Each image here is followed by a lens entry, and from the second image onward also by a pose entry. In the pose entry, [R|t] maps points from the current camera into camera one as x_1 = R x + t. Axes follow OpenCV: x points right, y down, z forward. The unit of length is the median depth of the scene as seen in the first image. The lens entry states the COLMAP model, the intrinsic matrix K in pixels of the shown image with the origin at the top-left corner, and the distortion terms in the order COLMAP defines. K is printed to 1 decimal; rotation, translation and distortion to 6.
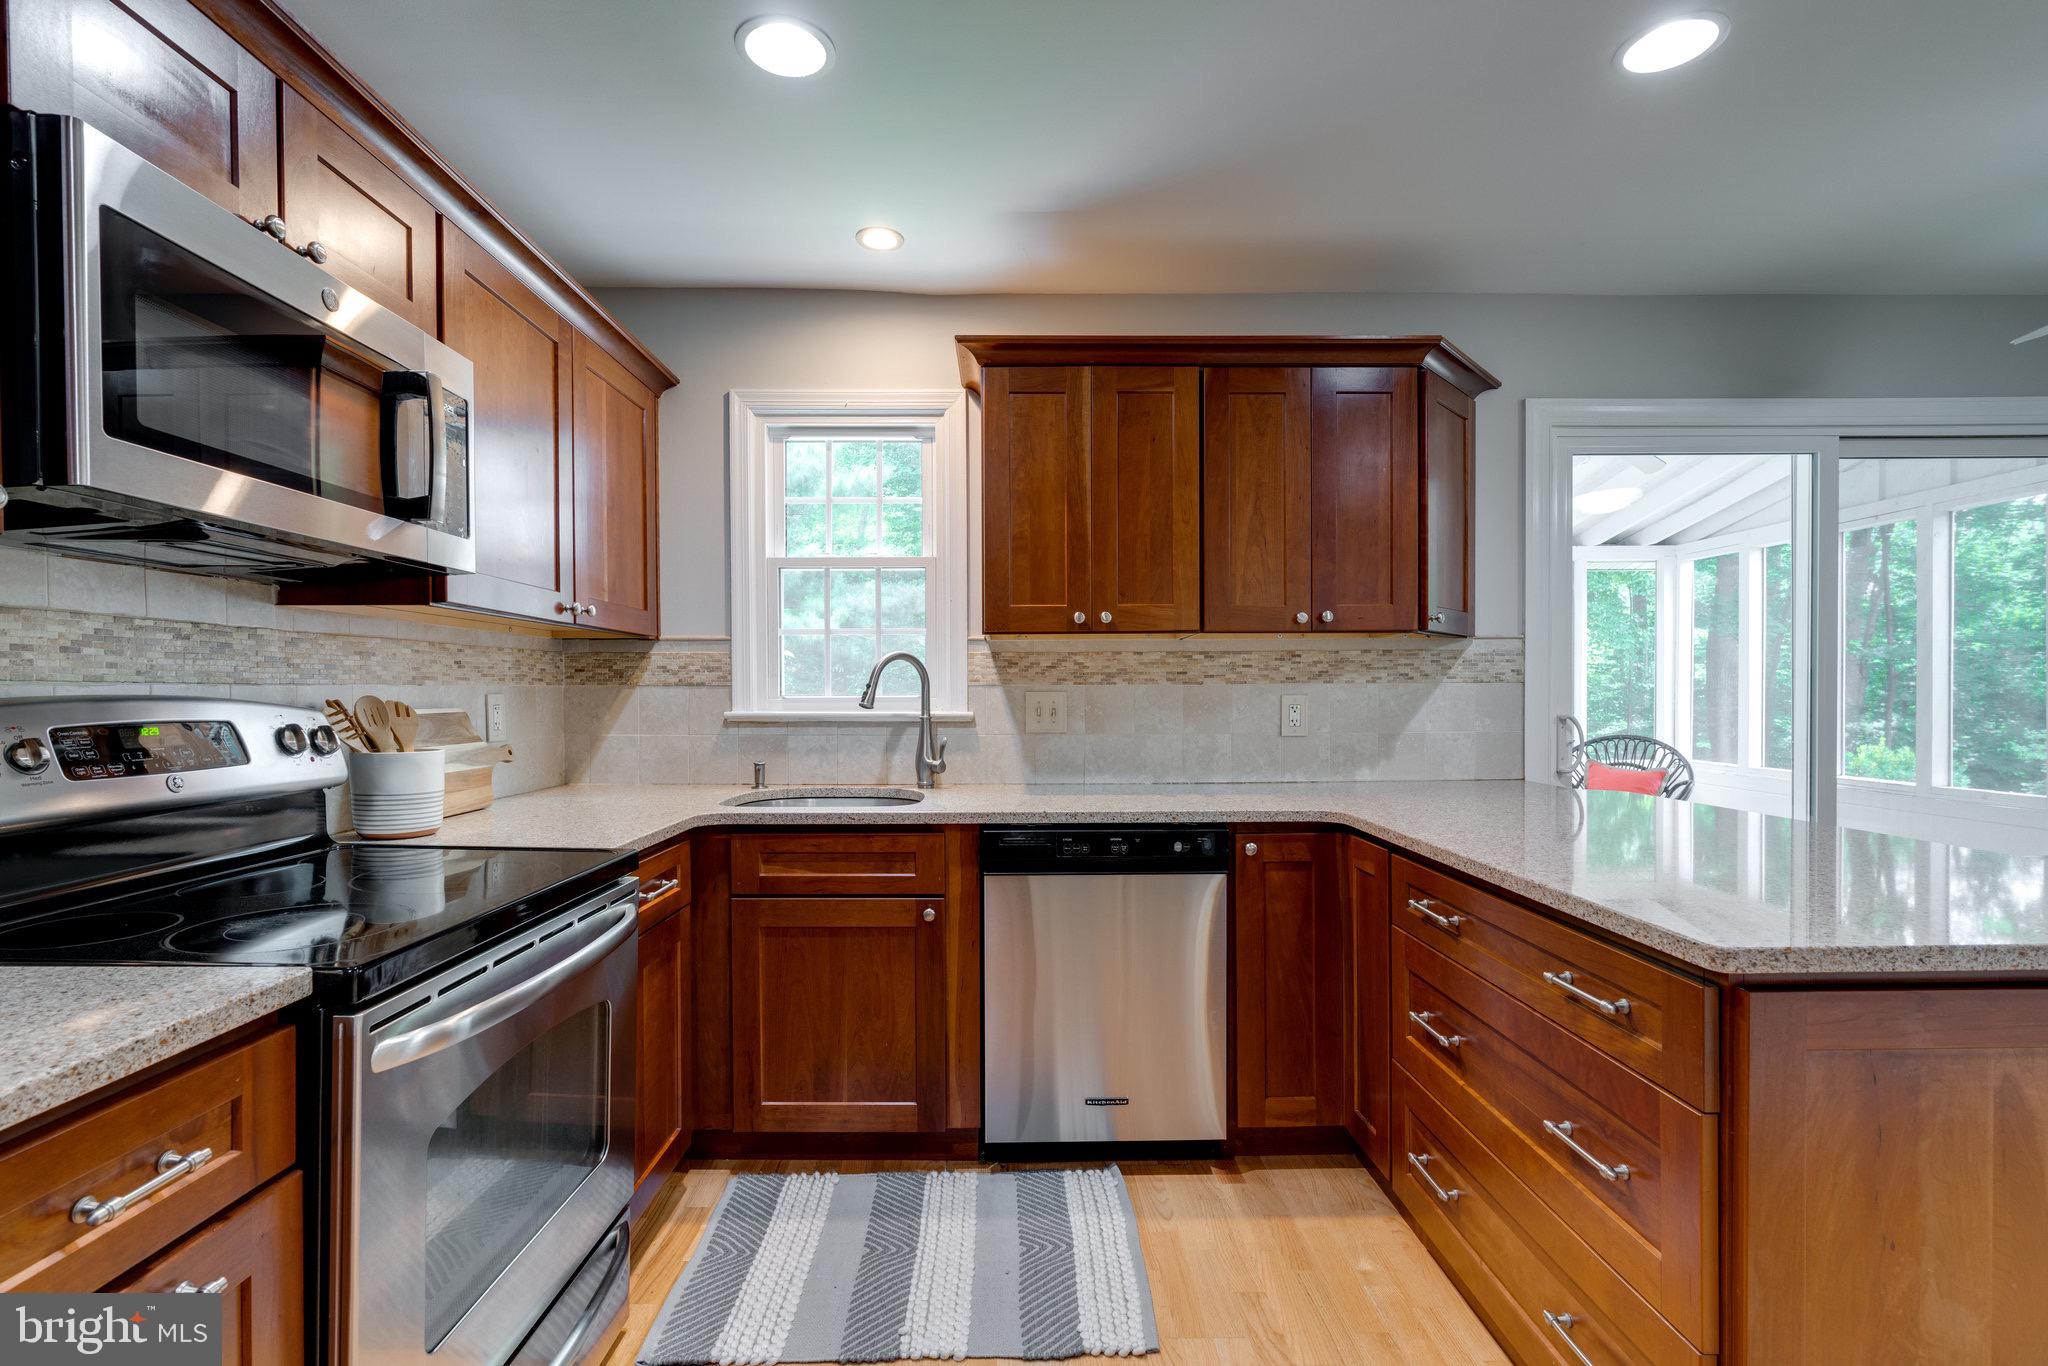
lens RADIAL K [[927.9, 0, 1031.5], [0, 927.9, 711.5], [0, 0, 1]] dist [-0.001466, 0.000440]
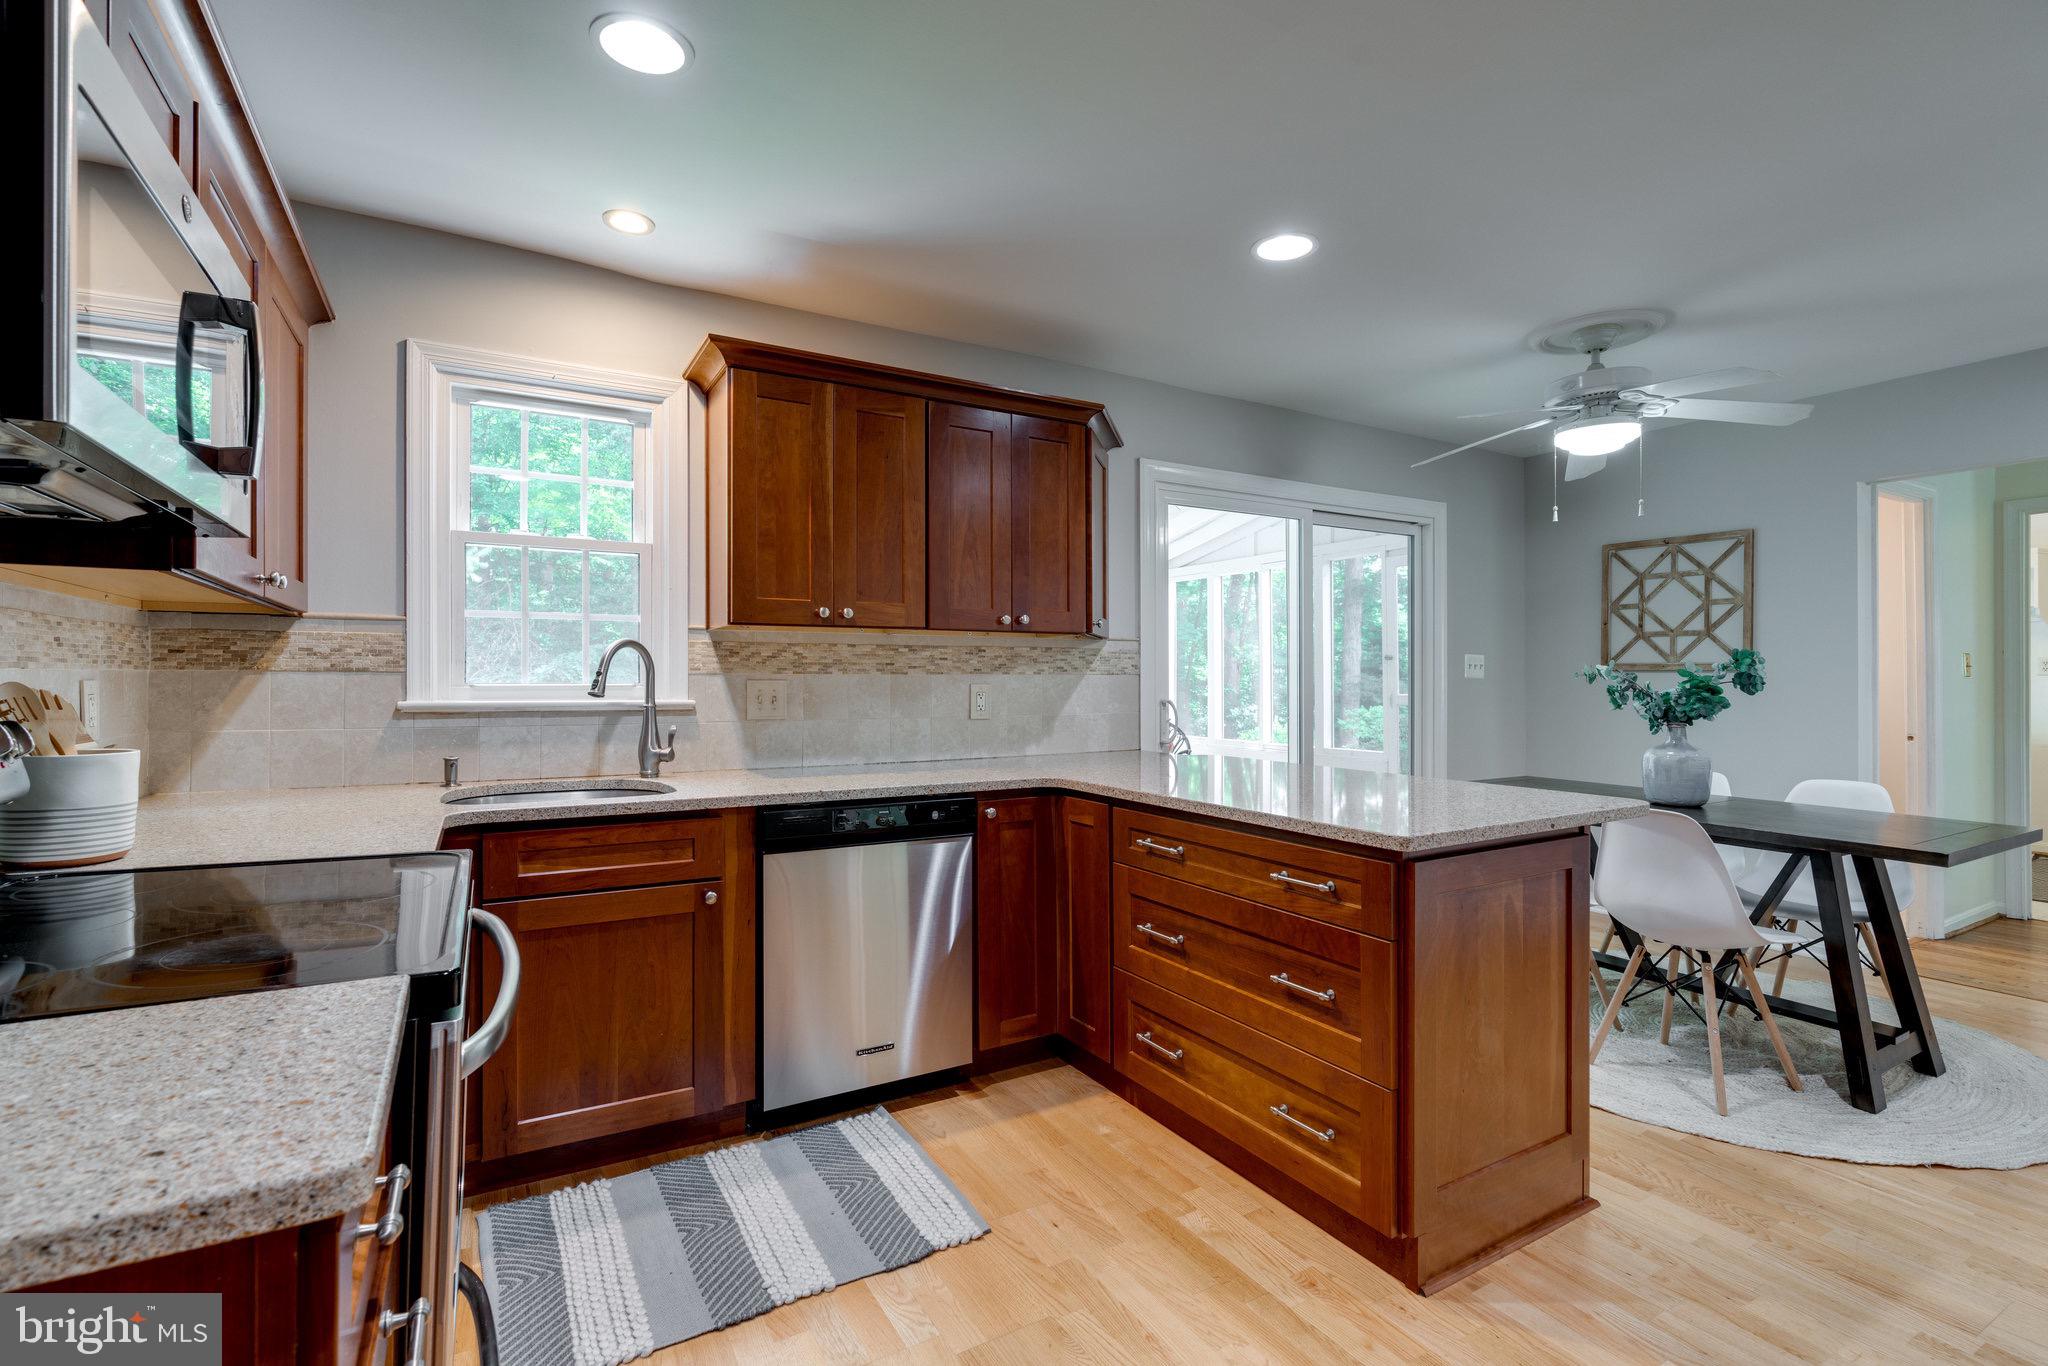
lens RADIAL K [[901.5, 0, 1024.0], [0, 901.5, 683.0], [0, 0, 1]] dist [-0.002195, 0.003872]
pose [[0.878461, 0.003016, 0.477805, -0.217672], [0.006299, 0.999820, -0.017892, 0.001772], [-0.477773, 0.018727, 0.878284, -0.031960]]
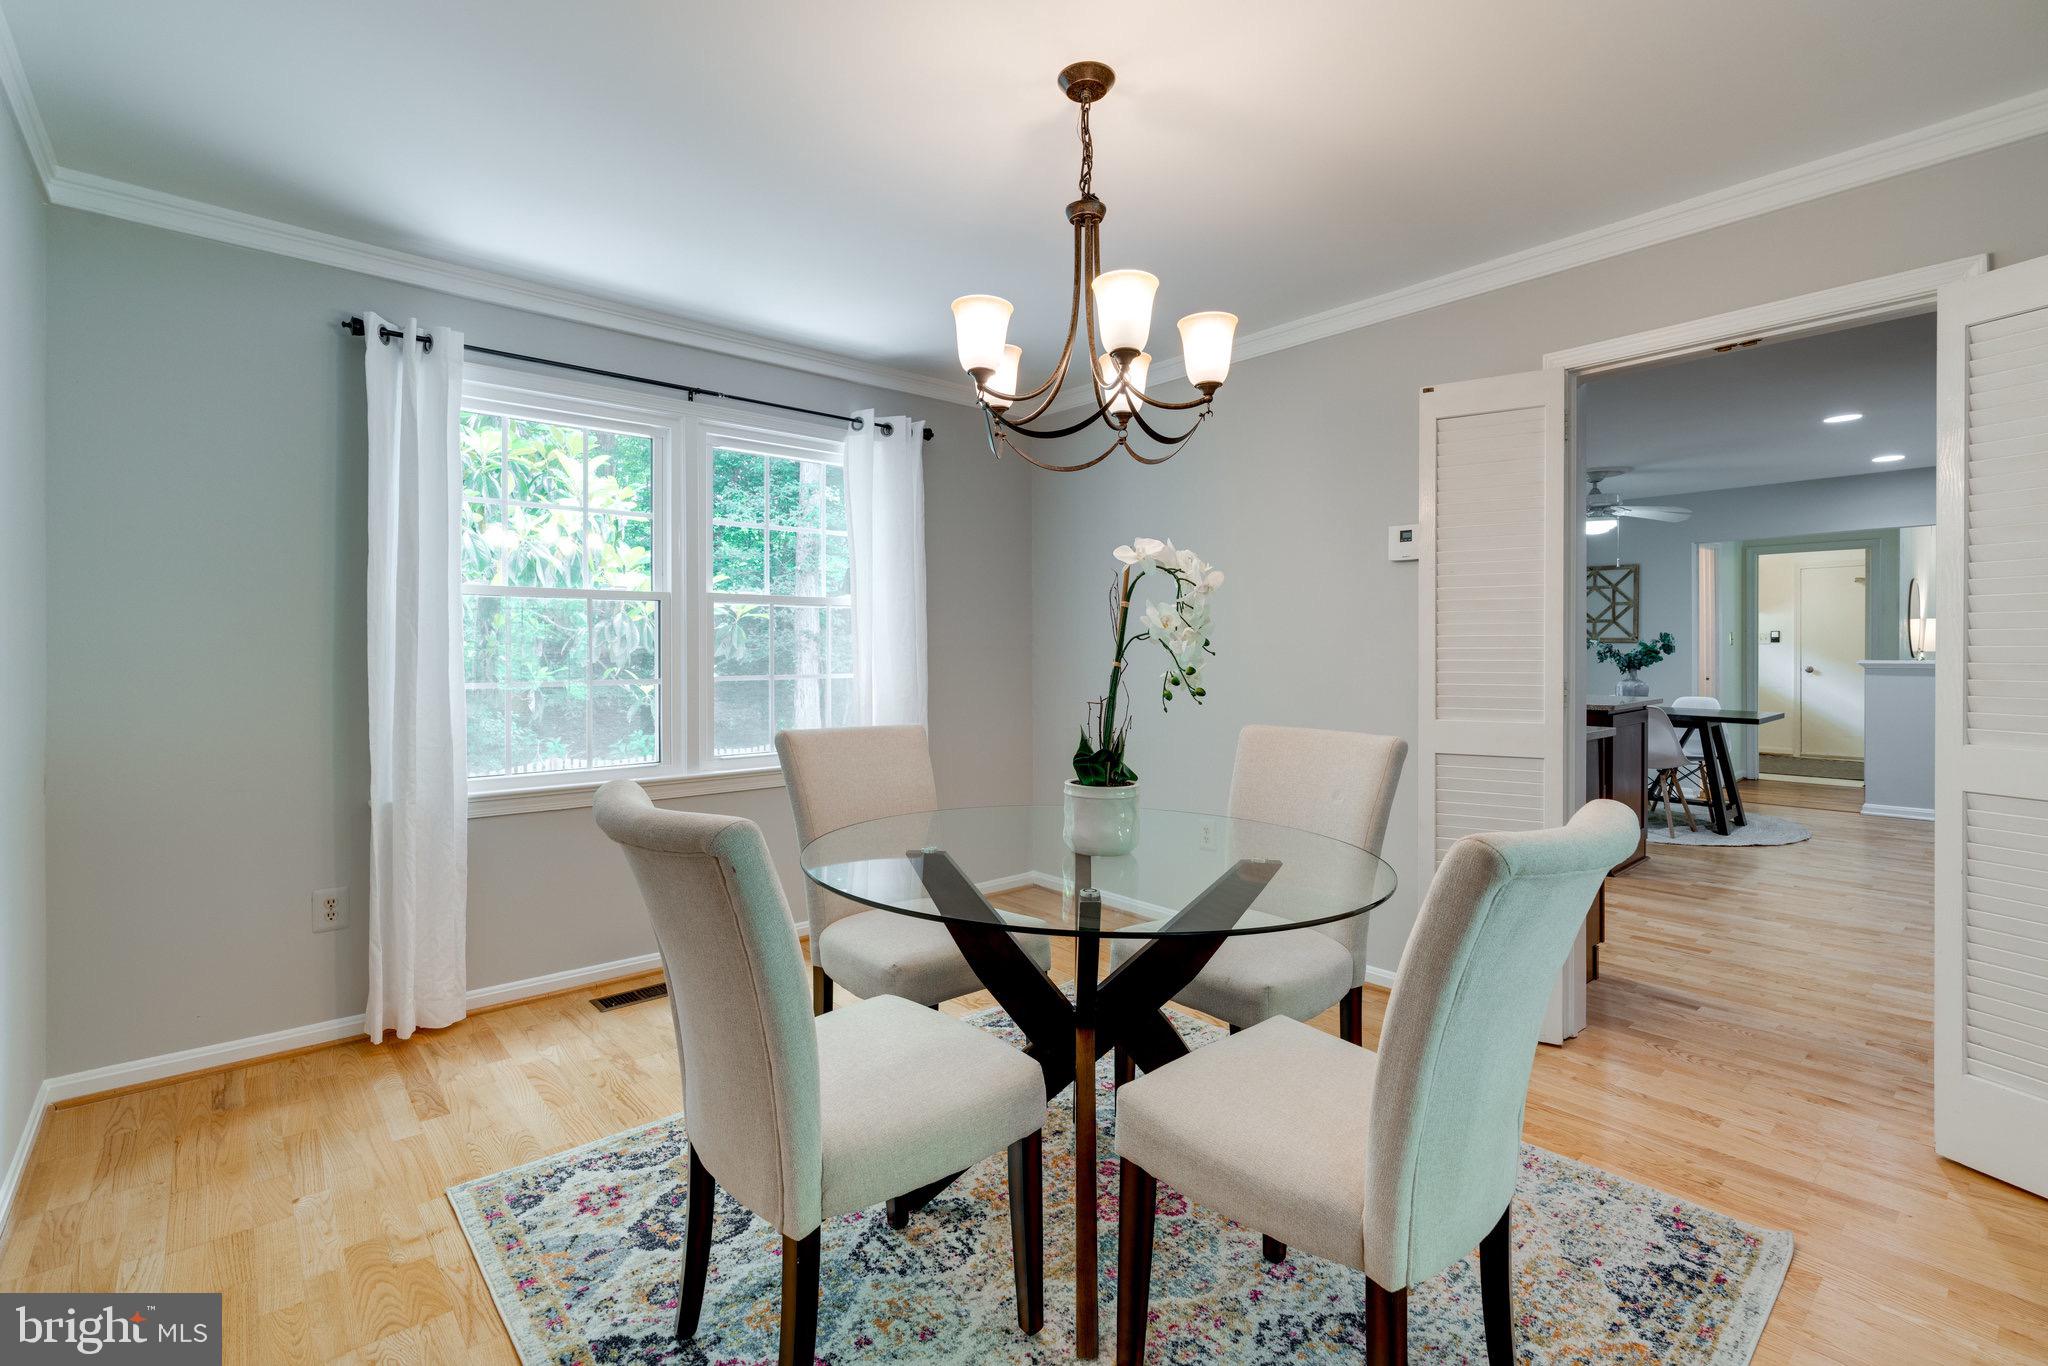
lens RADIAL K [[915.1, 0, 988.9], [0, 915.1, 658.5], [0, 0, 1]] dist [-0.003057, -0.000013]
pose [[0.775845, -0.005770, 0.630897, -1.644998], [0.014148, 0.999866, -0.008254, 0.007242], [-0.630764, 0.015330, 0.775823, -0.195255]]
